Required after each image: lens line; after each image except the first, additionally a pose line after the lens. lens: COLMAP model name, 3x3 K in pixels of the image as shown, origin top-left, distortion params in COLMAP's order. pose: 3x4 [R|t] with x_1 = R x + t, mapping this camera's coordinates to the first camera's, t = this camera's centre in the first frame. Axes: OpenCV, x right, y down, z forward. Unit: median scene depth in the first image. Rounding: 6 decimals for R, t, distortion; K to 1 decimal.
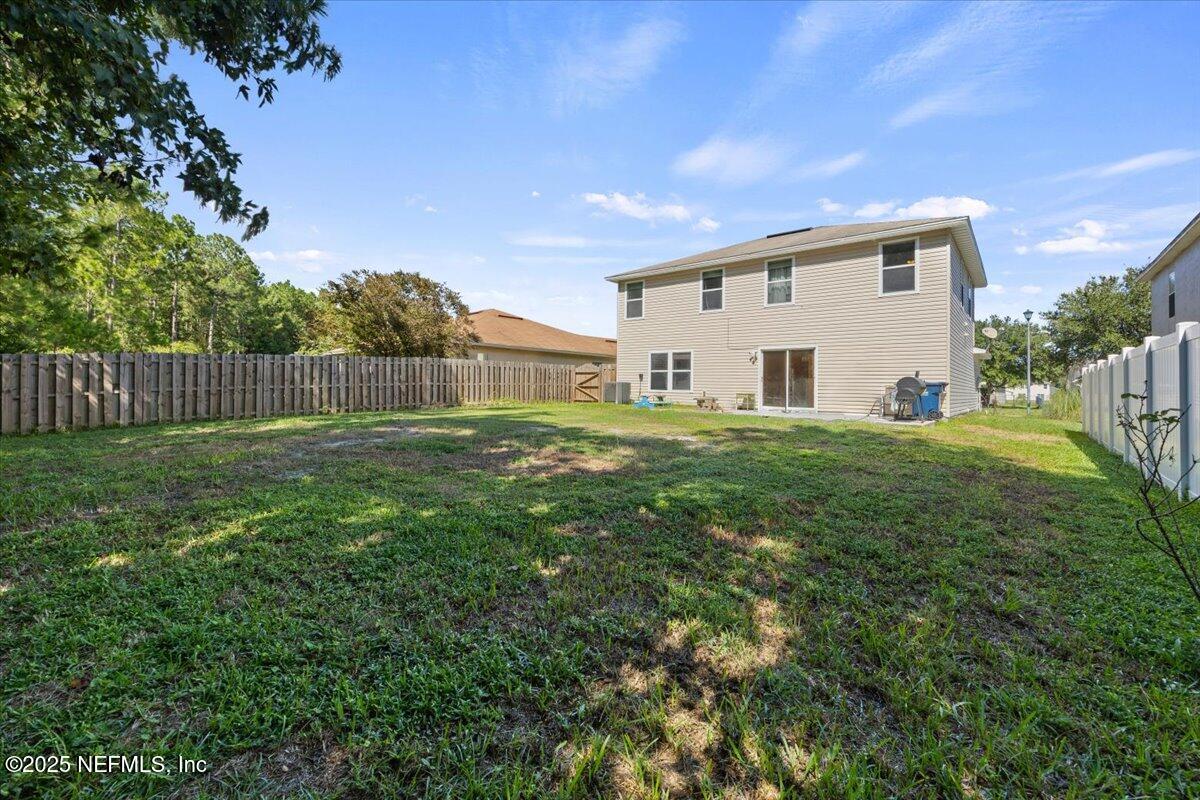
lens RADIAL K [[479.7, 0, 604.1], [0, 479.7, 396.8], [0, 0, 1]] dist [-0.001415, 0.000054]
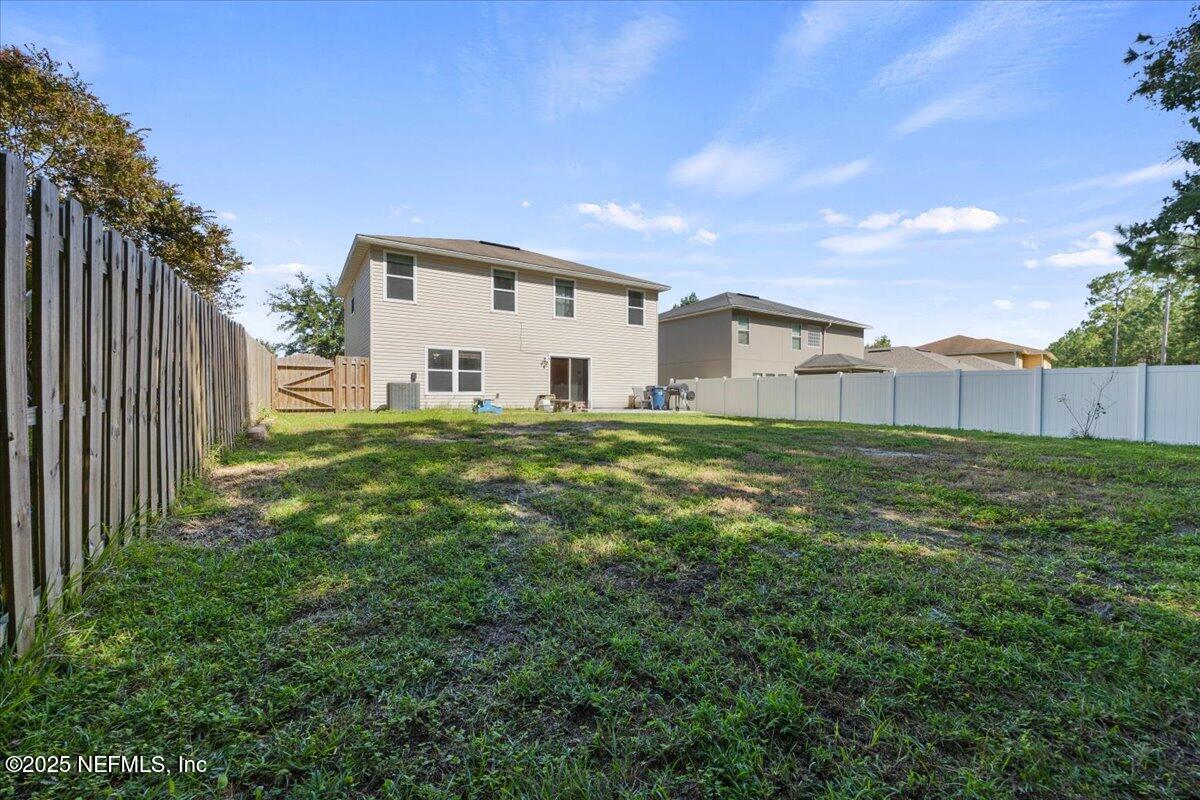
lens RADIAL K [[479.7, 0, 604.1], [0, 479.7, 396.8], [0, 0, 1]] dist [-0.001415, 0.000054]
pose [[0.306931, -0.018583, 0.951550, -0.638287], [0.013895, 0.999790, 0.015043, -0.017075], [-0.951630, 0.008605, 0.307125, 0.499828]]
